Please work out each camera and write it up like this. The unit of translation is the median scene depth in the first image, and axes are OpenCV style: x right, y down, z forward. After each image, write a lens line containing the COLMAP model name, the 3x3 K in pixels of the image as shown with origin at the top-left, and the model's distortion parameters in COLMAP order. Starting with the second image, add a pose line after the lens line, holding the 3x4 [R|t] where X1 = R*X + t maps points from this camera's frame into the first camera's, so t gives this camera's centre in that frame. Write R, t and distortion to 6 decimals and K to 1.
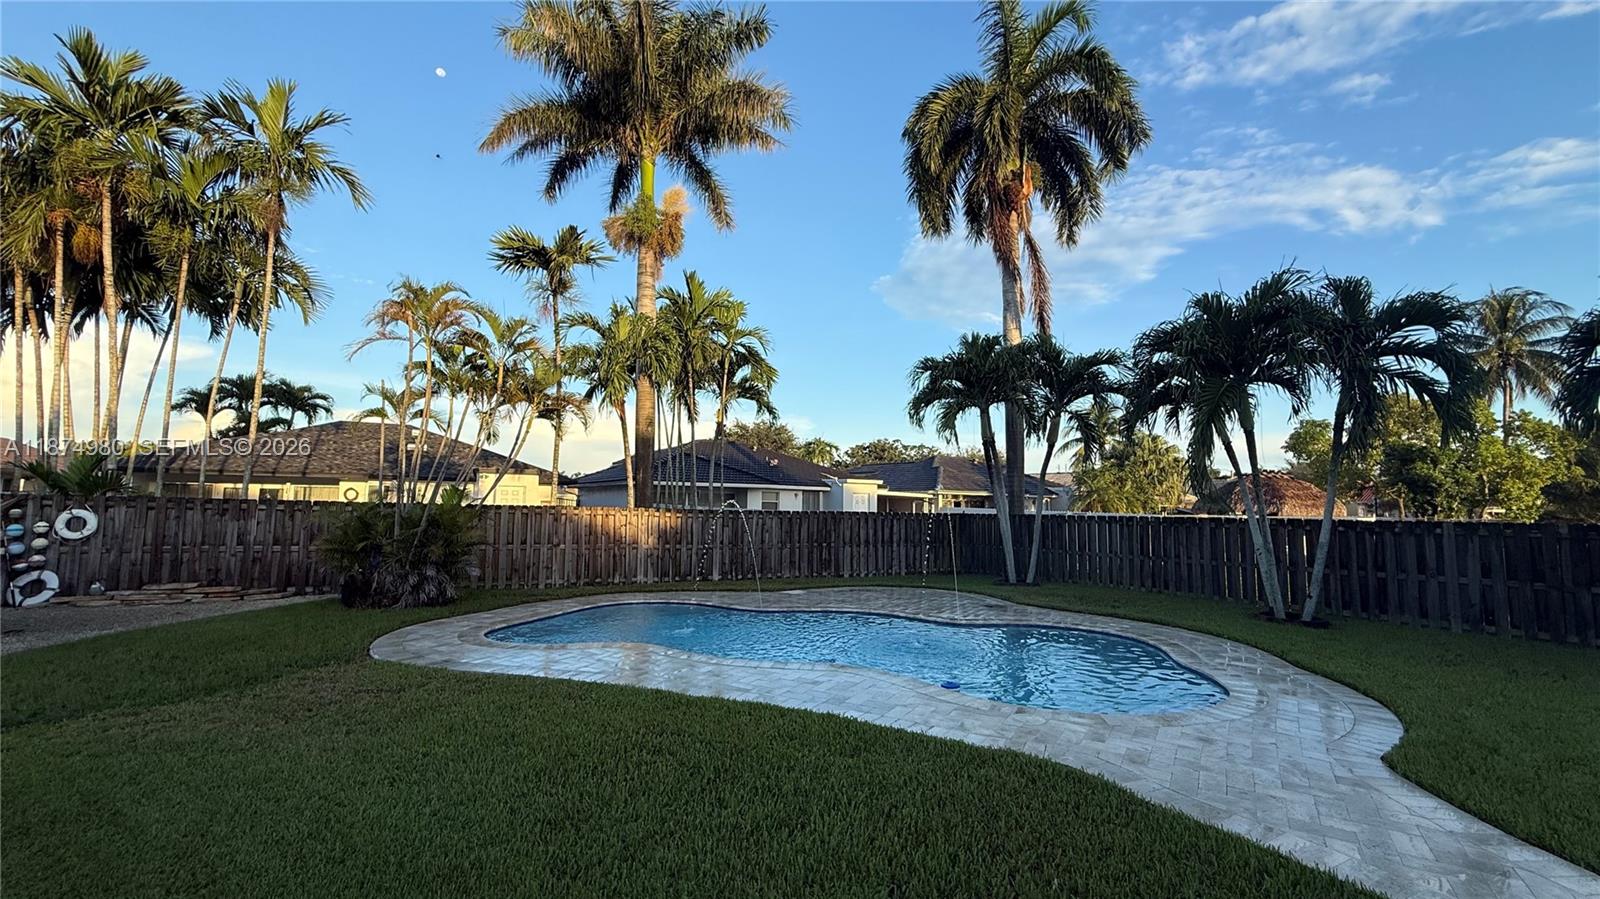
lens RADIAL K [[639.5, 0, 785.0], [0, 639.5, 455.1], [0, 0, 1]] dist [0.000857, -0.000024]
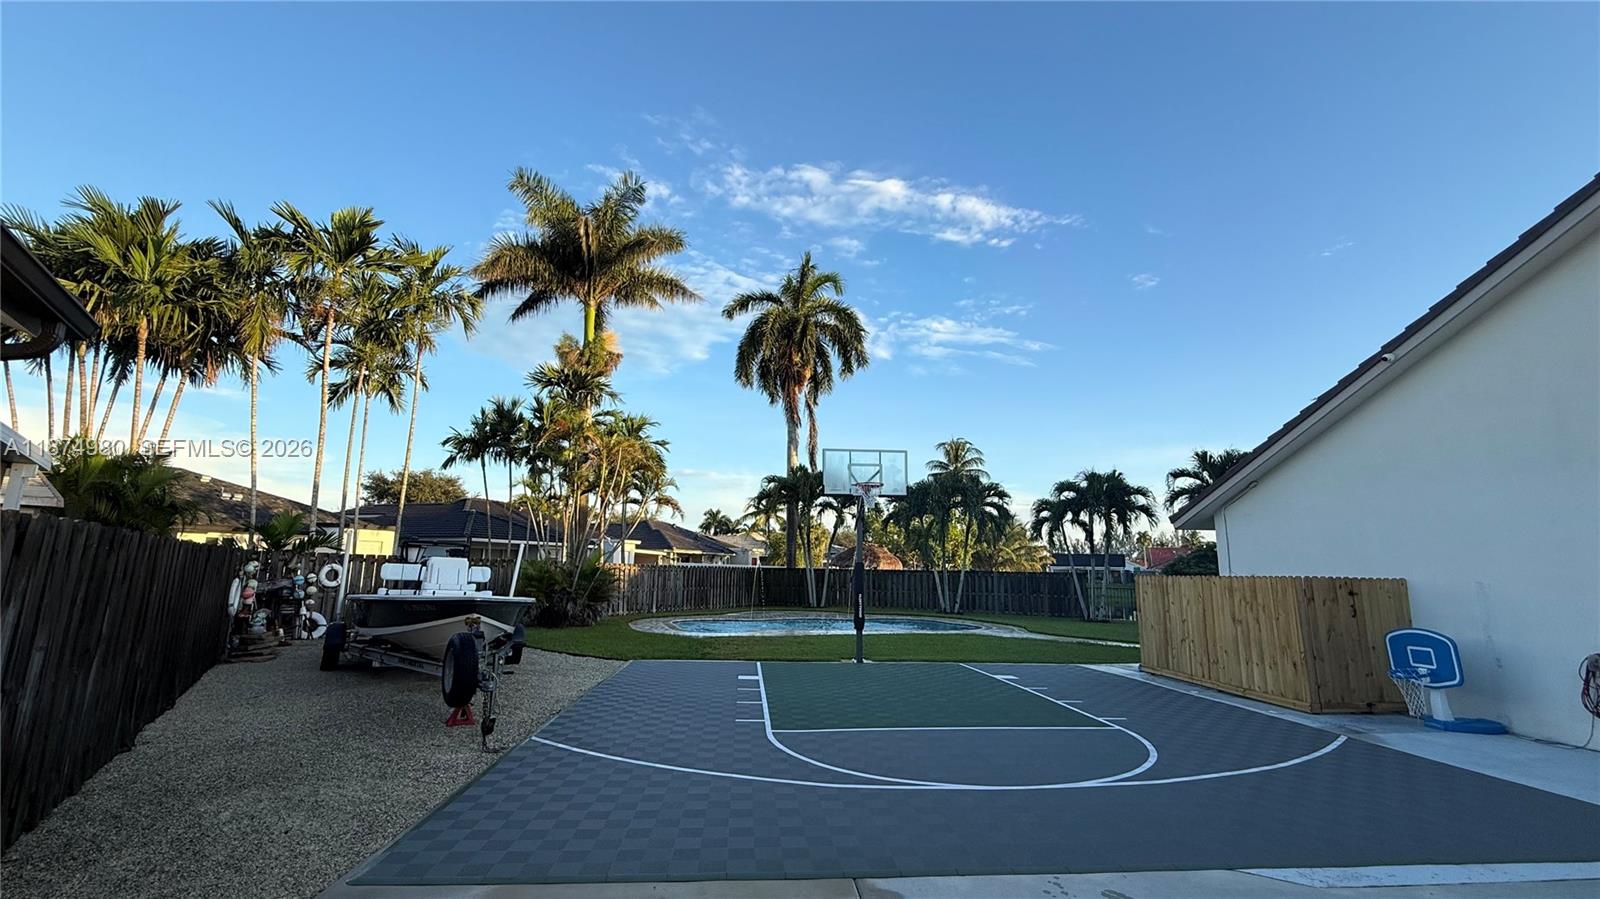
lens RADIAL K [[639.5, 0, 798.2], [0, 639.5, 447.0], [0, 0, 1]] dist [0.000857, -0.000024]
pose [[0.799661, 0.113854, 0.589559, -0.612078], [-0.057323, 0.991849, -0.113792, -0.030365], [-0.597709, 0.057200, 0.799670, -0.329468]]
